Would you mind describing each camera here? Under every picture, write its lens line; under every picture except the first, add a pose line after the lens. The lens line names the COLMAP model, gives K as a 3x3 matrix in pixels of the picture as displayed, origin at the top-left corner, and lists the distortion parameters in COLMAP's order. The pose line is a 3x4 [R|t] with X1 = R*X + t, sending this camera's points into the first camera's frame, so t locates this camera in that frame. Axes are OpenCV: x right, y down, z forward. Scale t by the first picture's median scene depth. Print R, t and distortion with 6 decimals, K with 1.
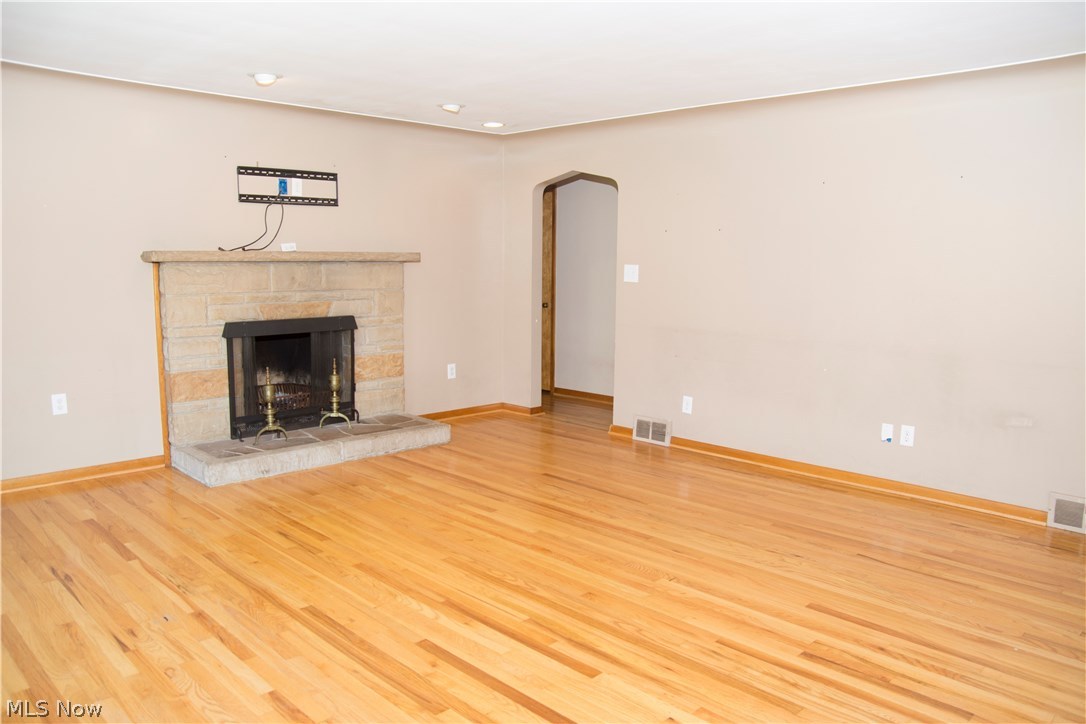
lens RADIAL K [[796.5, 0, 546.1], [0, 796.5, 383.3], [0, 0, 1]] dist [-0.134754, 0.122393]
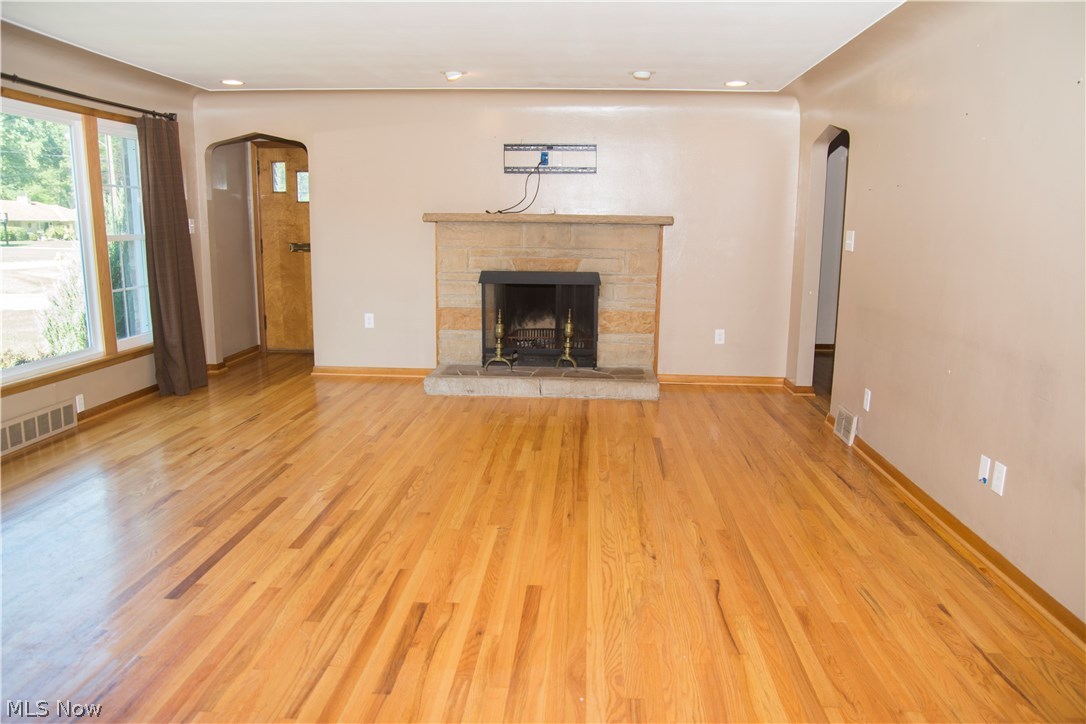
lens RADIAL K [[798.0, 0, 551.0], [0, 798.0, 379.1], [0, 0, 1]] dist [-0.131666, 0.111973]
pose [[0.667638, 0.141676, -0.730882, 0.620257], [-0.120838, 0.989330, 0.081393, -0.023492], [0.734614, 0.033977, 0.677634, 0.226350]]
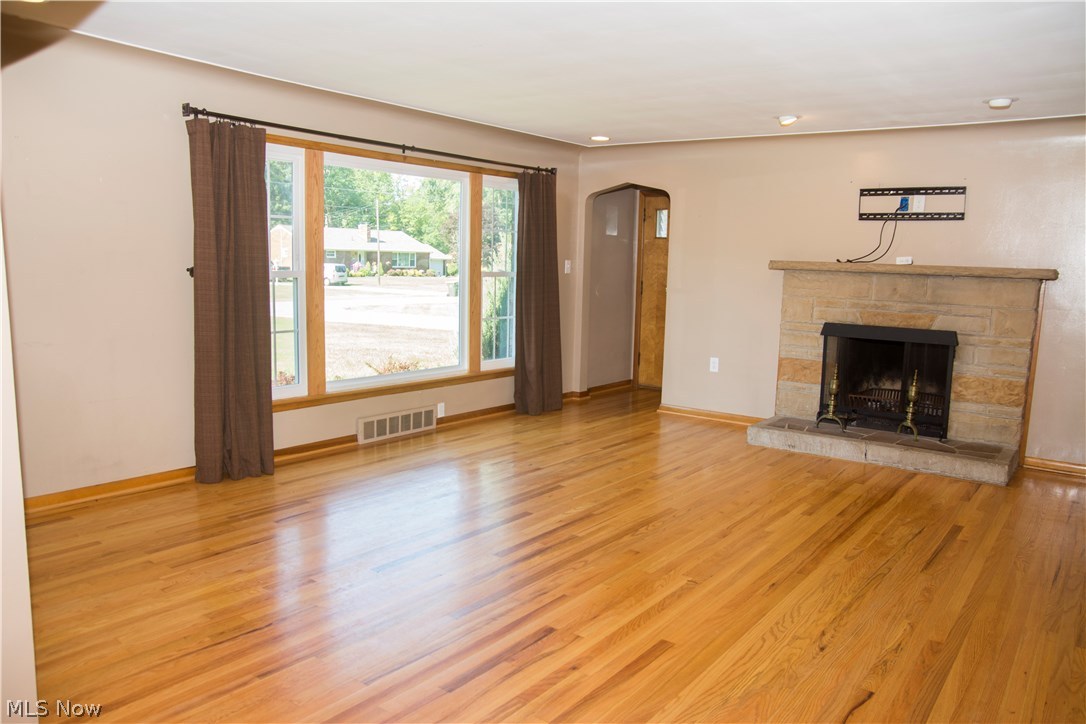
lens RADIAL K [[798.0, 0, 551.0], [0, 798.0, 379.1], [0, 0, 1]] dist [-0.131666, 0.111973]
pose [[0.139925, 0.137598, -0.980555, 0.715029], [-0.178028, 0.977655, 0.111787, -0.052853], [0.974026, 0.158924, 0.161295, 0.417514]]
